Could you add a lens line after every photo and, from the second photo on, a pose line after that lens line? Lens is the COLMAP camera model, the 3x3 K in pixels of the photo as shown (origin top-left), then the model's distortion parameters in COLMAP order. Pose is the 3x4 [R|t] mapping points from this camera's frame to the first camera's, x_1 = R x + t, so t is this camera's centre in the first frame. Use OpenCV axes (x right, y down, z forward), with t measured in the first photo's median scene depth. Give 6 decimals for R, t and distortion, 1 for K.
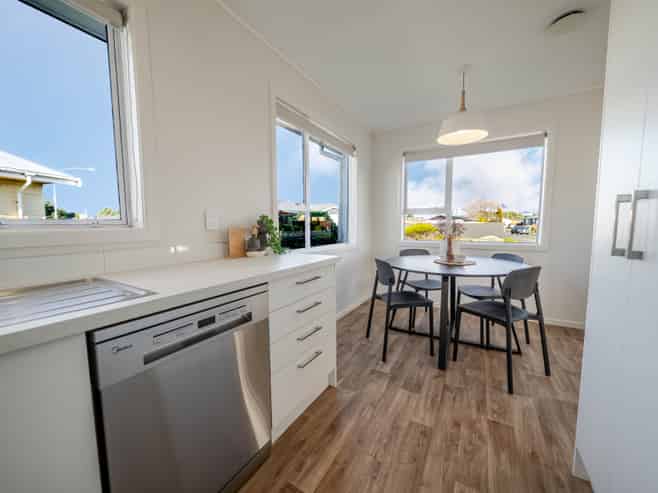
lens RADIAL K [[255.6, 0, 329.2], [0, 255.6, 245.1], [0, 0, 1]] dist [-0.001373, -0.000013]
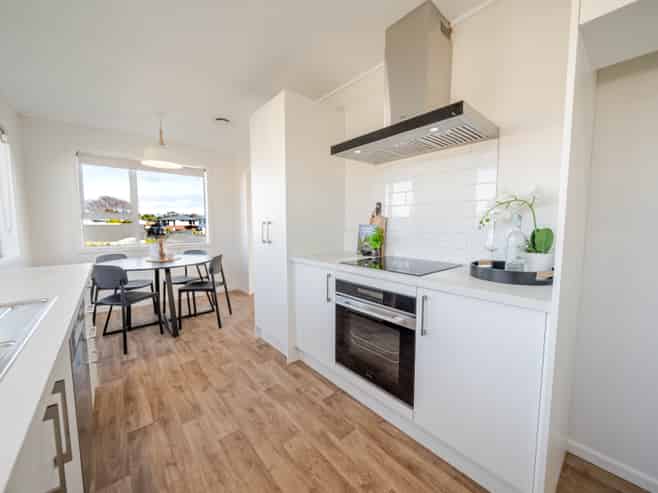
lens RADIAL K [[255.6, 0, 329.2], [0, 255.6, 245.1], [0, 0, 1]] dist [-0.001373, -0.000013]
pose [[0.324287, -0.073235, 0.943119, -0.558866], [0.077657, 0.995694, 0.050616, -0.009591], [-0.942766, 0.056825, 0.328578, -0.258811]]
